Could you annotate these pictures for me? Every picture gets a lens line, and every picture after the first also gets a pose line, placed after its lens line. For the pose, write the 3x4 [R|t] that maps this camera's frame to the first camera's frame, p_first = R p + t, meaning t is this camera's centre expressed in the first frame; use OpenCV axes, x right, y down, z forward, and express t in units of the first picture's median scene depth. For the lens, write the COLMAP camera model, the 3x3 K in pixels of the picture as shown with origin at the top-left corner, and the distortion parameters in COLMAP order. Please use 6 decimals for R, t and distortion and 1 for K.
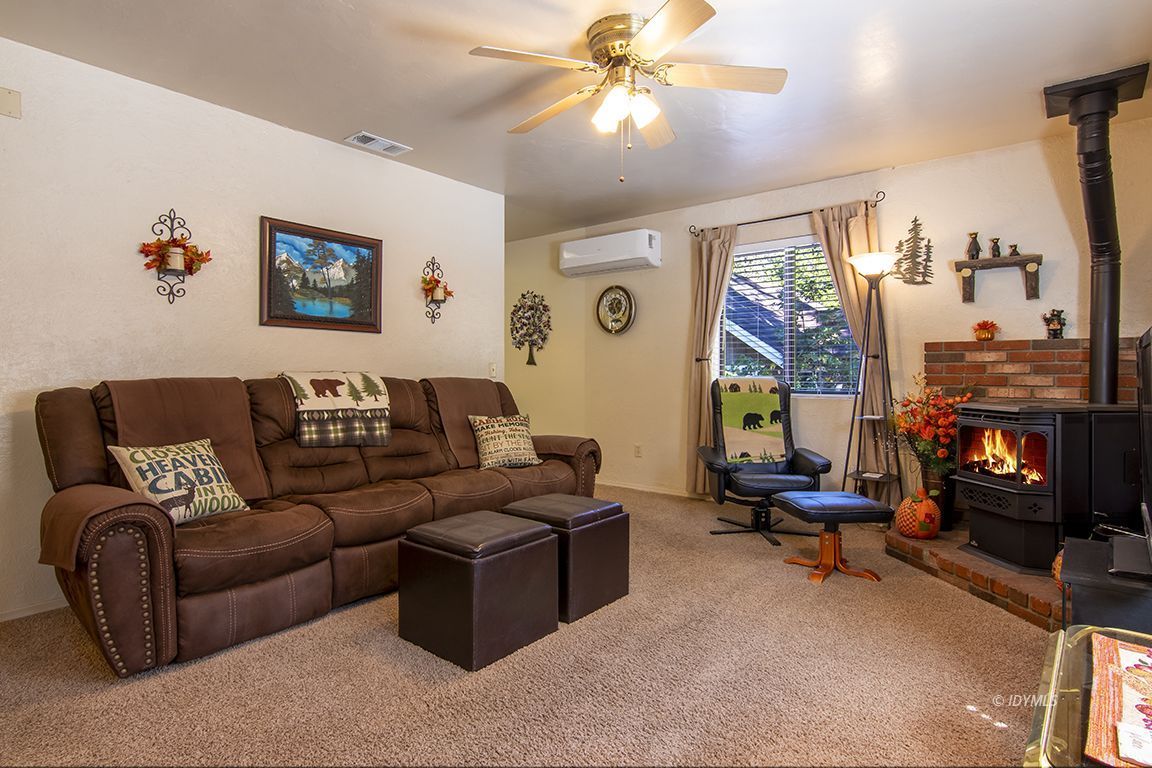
lens RADIAL K [[612.7, 0, 576.7], [0, 612.7, 381.3], [0, 0, 1]] dist [-0.001472, 0.003779]
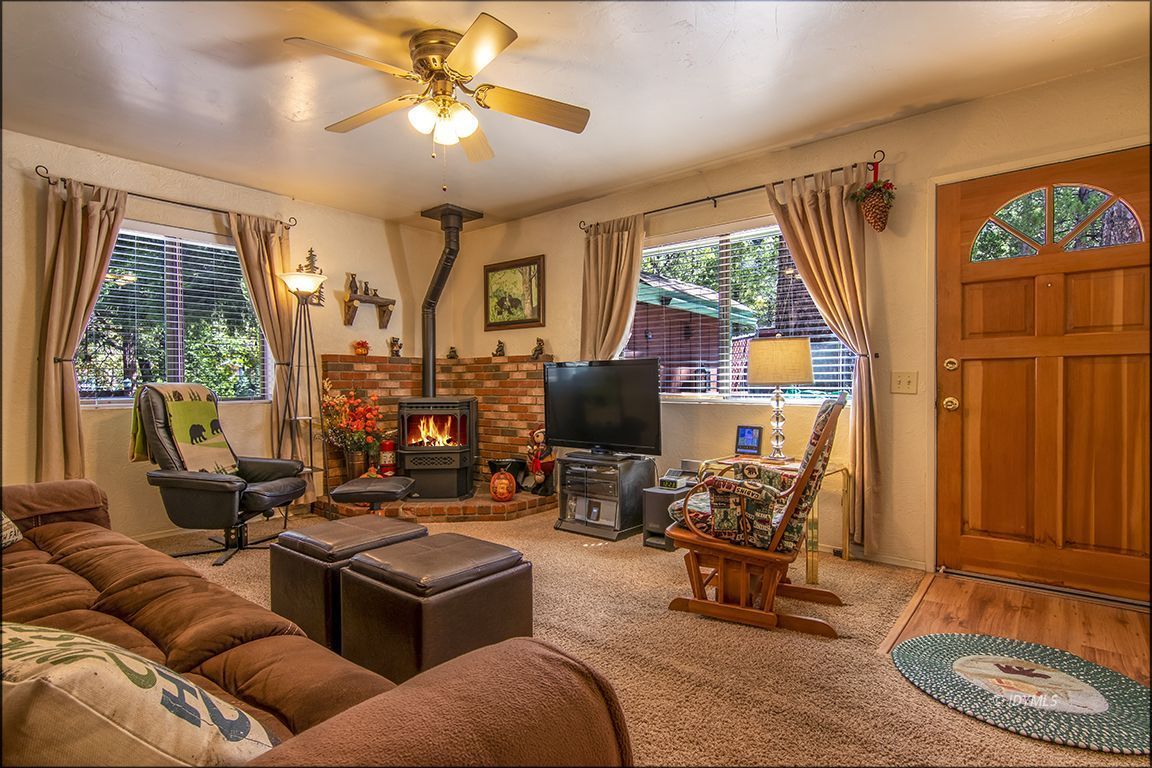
lens RADIAL K [[582.7, 0, 569.5], [0, 582.7, 388.6], [0, 0, 1]] dist [0.002820, -0.000341]
pose [[0.006323, -0.009958, 0.999930, -0.680213], [0.017694, 0.999795, 0.009845, 0.002719], [-0.999823, 0.017631, 0.006498, 0.580264]]
